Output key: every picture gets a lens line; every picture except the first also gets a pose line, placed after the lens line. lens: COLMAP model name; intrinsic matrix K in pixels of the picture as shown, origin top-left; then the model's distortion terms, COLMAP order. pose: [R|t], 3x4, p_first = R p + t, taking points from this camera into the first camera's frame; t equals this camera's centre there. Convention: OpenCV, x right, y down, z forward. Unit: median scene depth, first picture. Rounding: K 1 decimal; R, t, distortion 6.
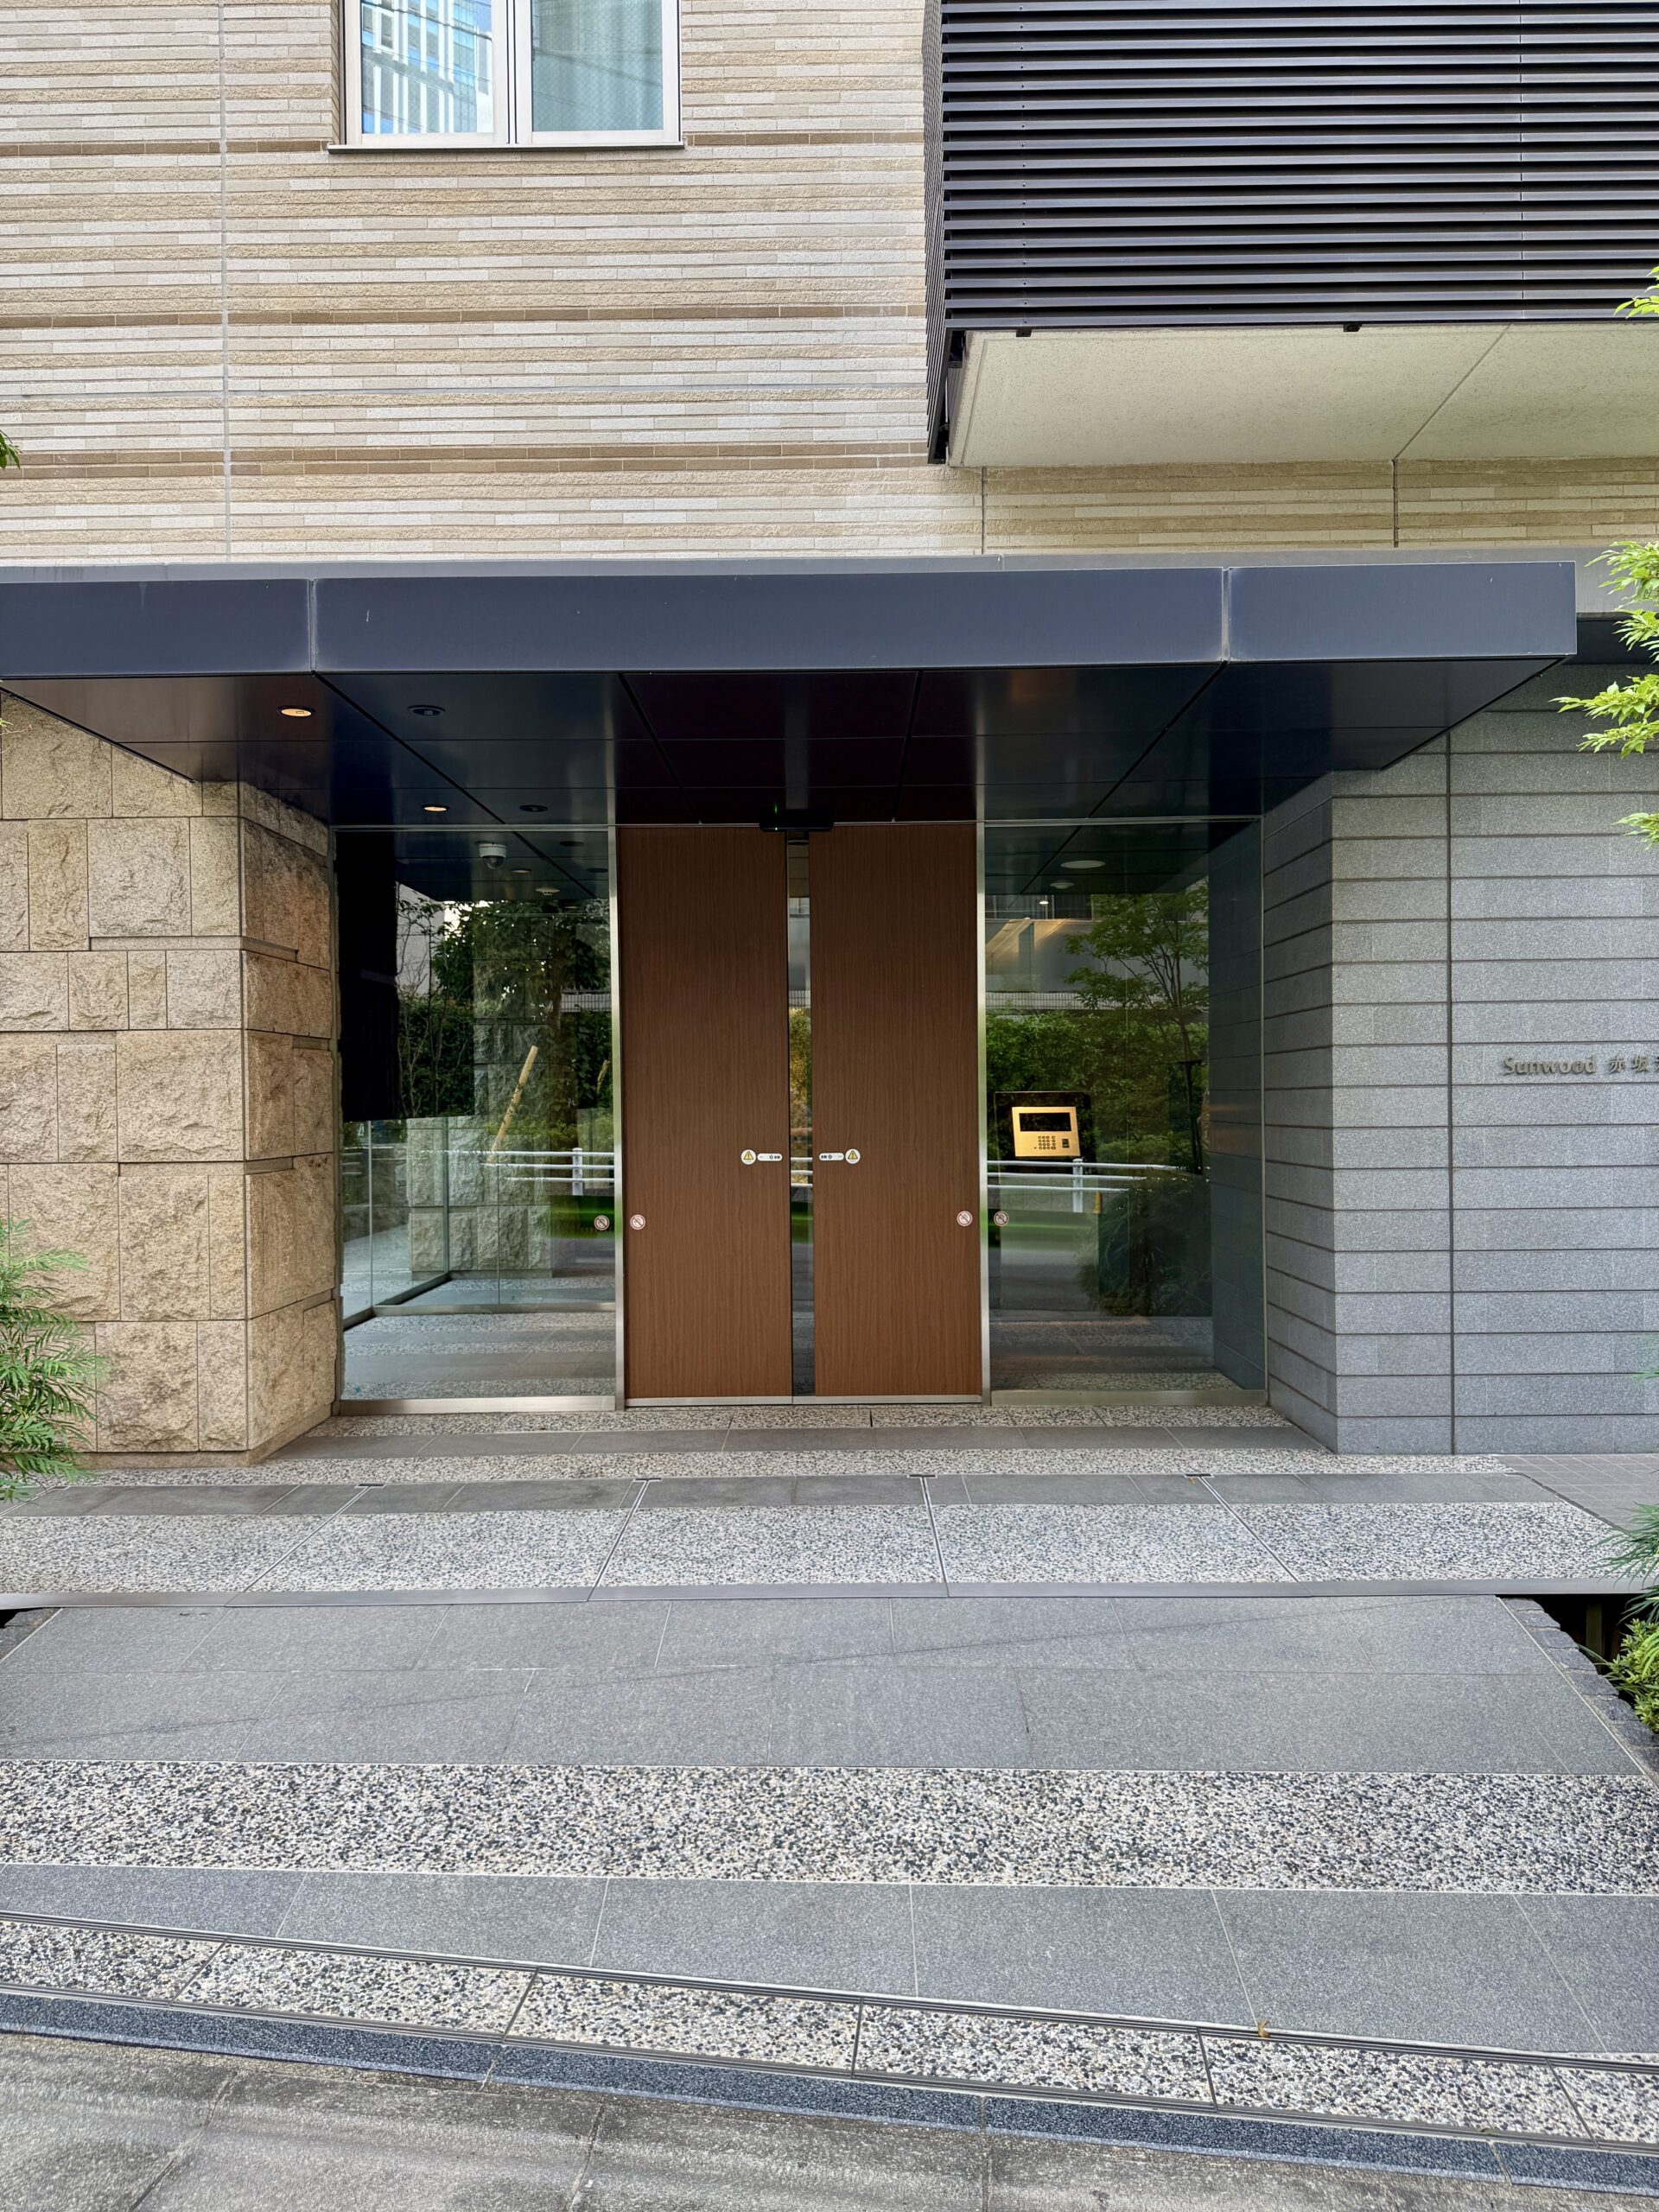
lens RADIAL K [[1551.4, 0, 829.4], [0, 1551.4, 1106.3], [0, 0, 1]] dist [0.002005, 0.000169]
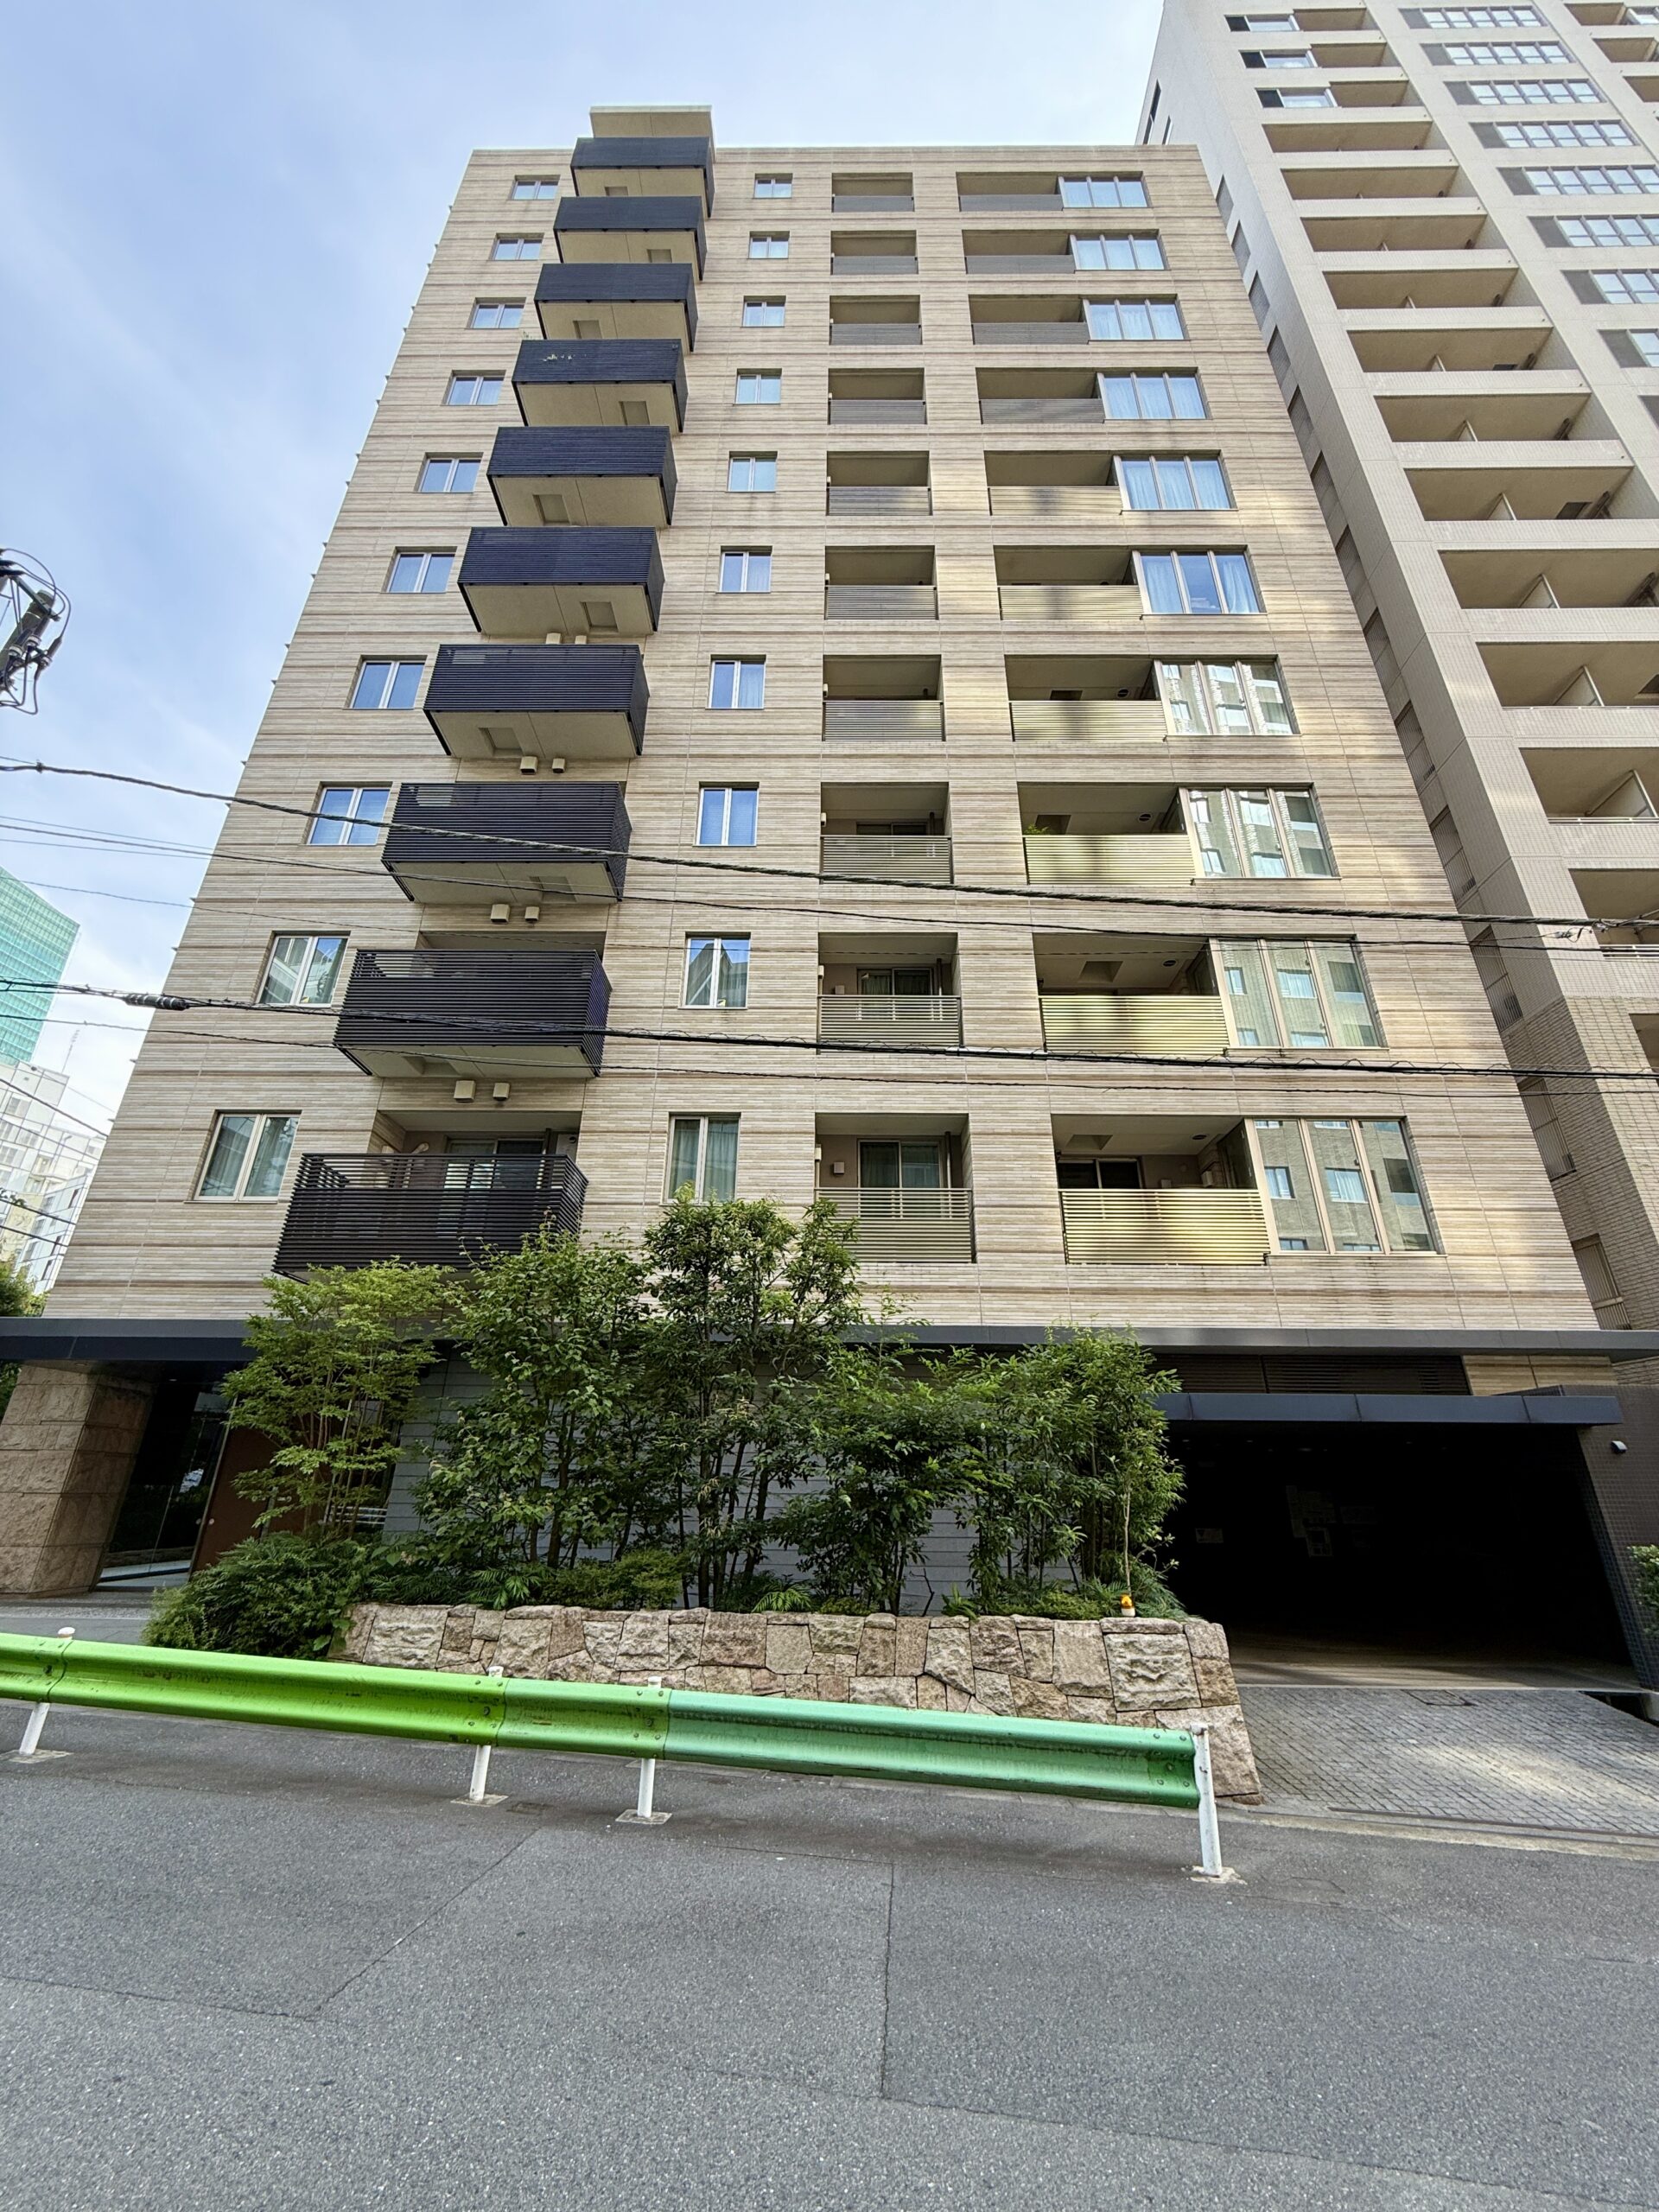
lens RADIAL K [[885.2, 0, 828.4], [0, 885.2, 1104.2], [0, 0, 1]] dist [-0.000253, 0.000002]
pose [[0.999761, 0.015459, -0.015429, 1.276314], [-0.020466, 0.909733, -0.414689, 0.029699], [0.007626, 0.414906, 0.909832, -1.048957]]
